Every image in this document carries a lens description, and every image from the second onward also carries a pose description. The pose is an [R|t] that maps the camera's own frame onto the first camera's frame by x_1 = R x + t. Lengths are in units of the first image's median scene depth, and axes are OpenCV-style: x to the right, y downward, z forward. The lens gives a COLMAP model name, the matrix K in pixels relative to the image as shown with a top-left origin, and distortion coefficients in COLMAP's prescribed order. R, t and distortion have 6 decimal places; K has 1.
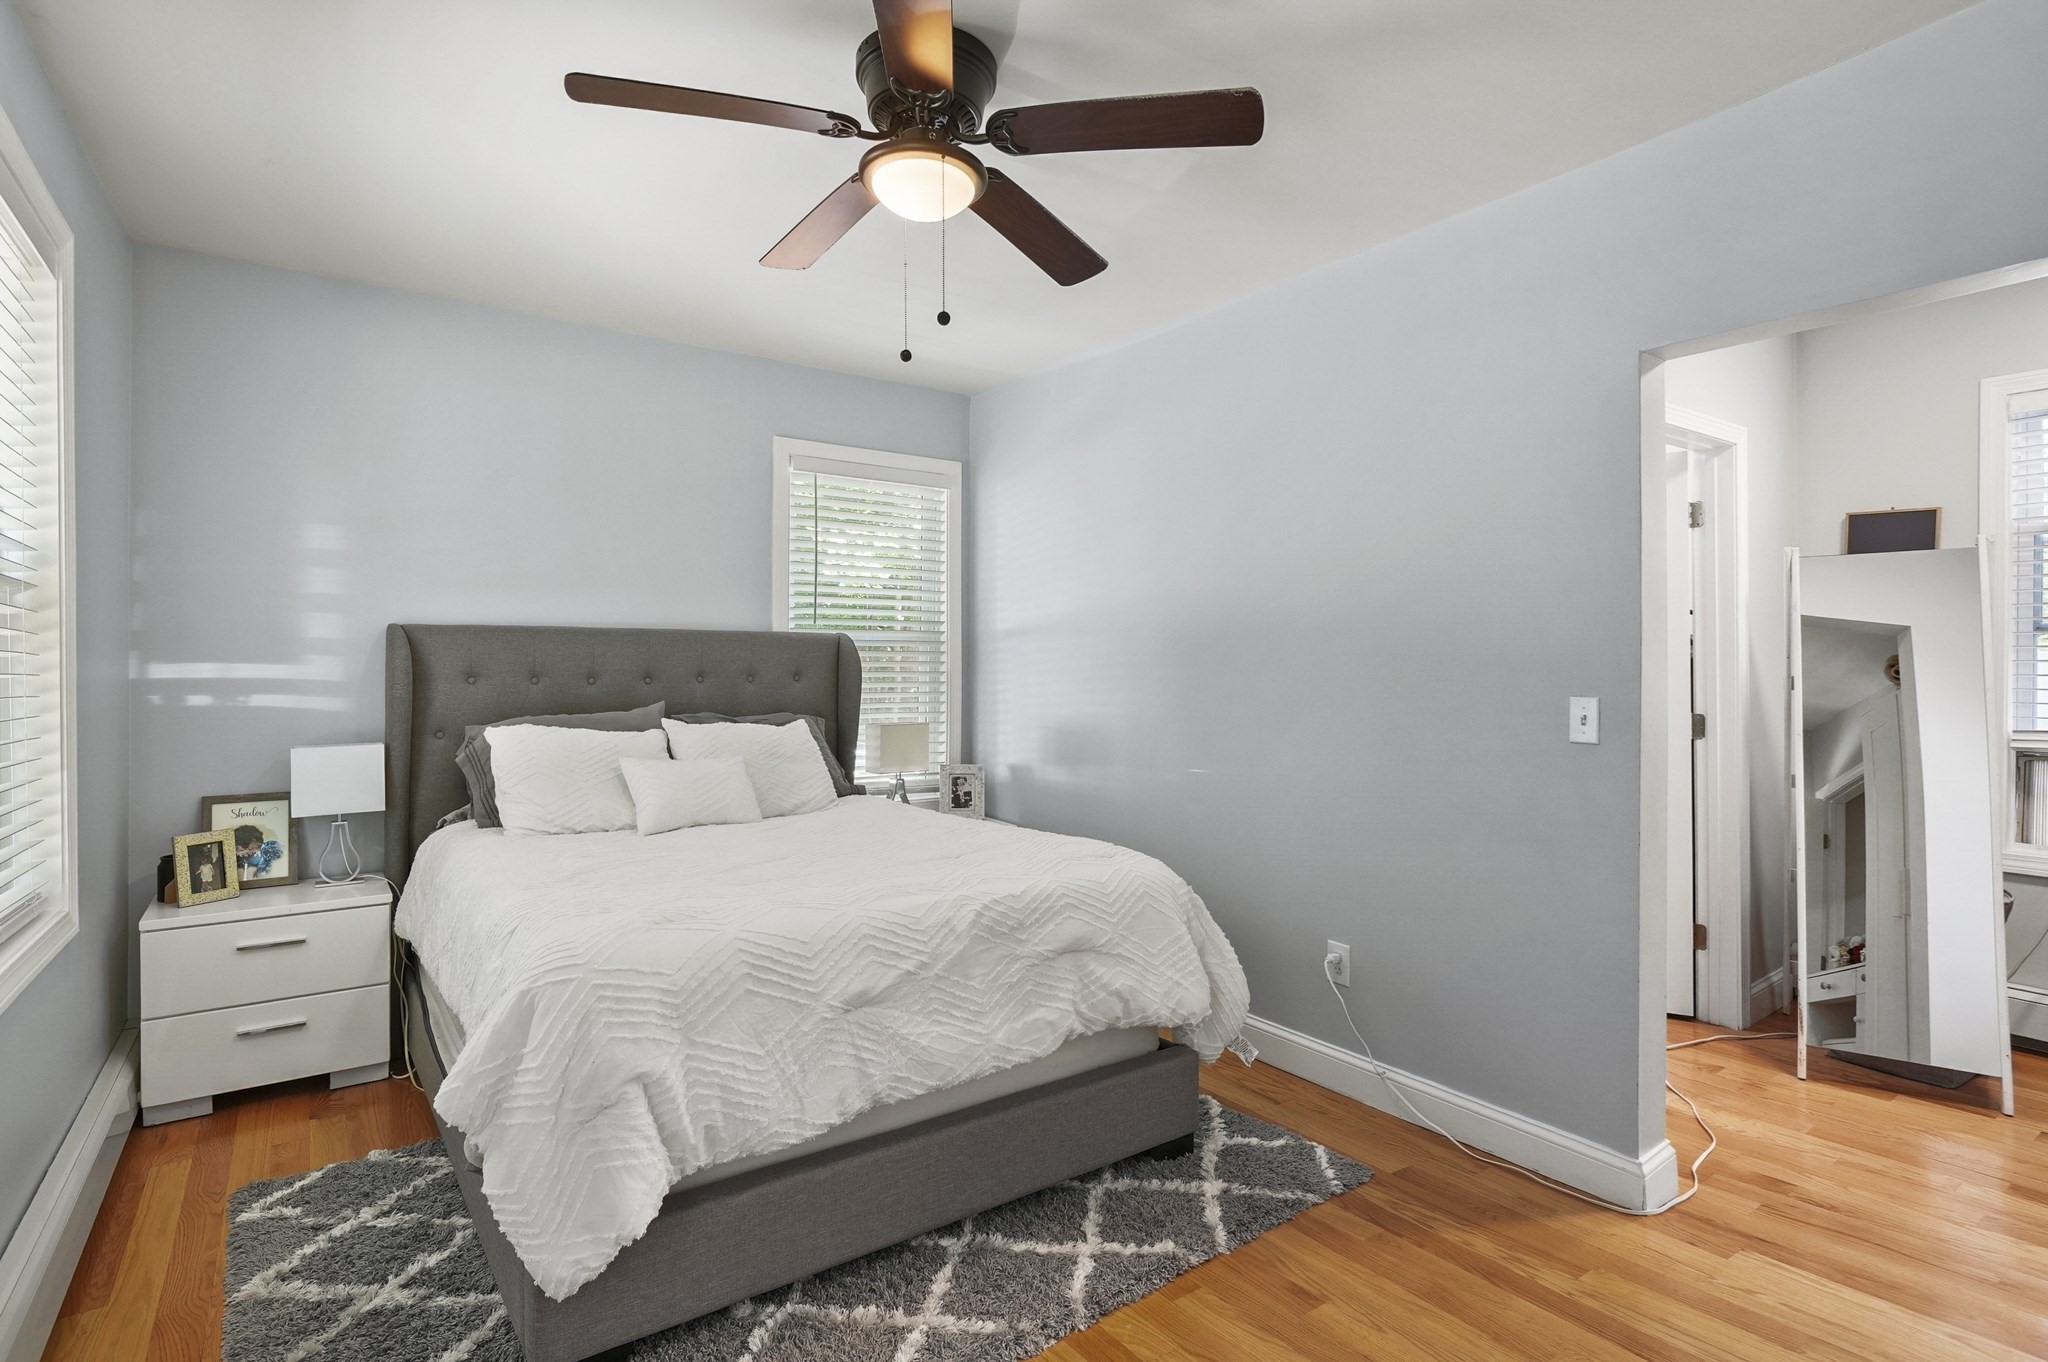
lens RADIAL K [[1013.1, 0, 1033.3], [0, 1013.1, 669.1], [0, 0, 1]] dist [-0.014123, 0.000007]
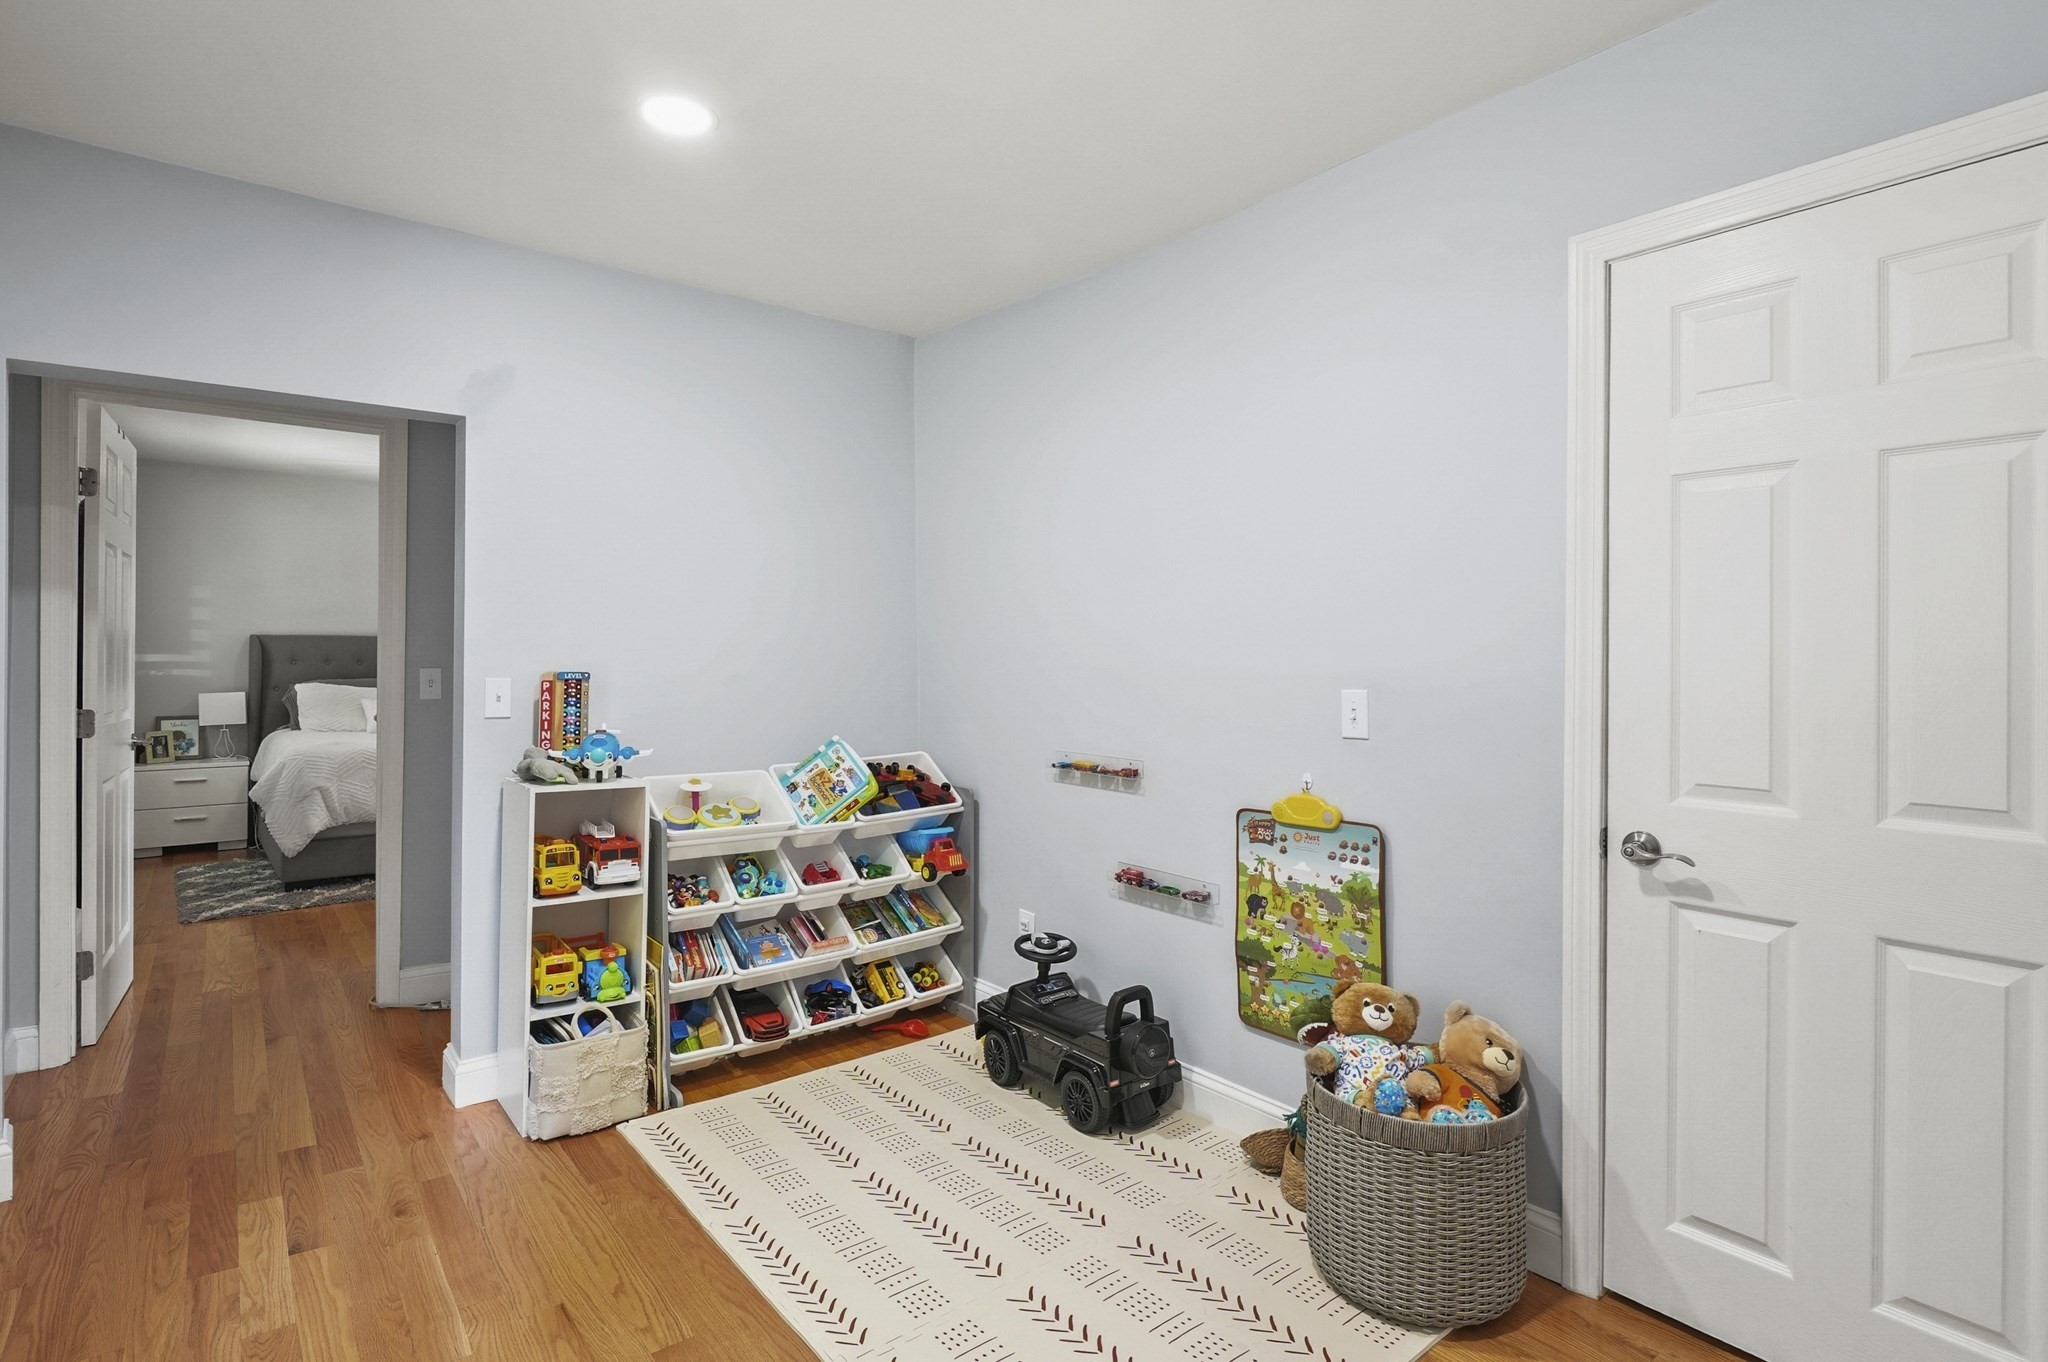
lens RADIAL K [[1013.1, 0, 1014.1], [0, 1013.1, 669.7], [0, 0, 1]] dist [-0.014123, 0.000007]
pose [[0.998794, 0.002504, 0.049034, 0.871463], [-0.002550, 0.999996, 0.000879, 0.022089], [-0.049032, -0.001003, 0.998797, -1.196744]]
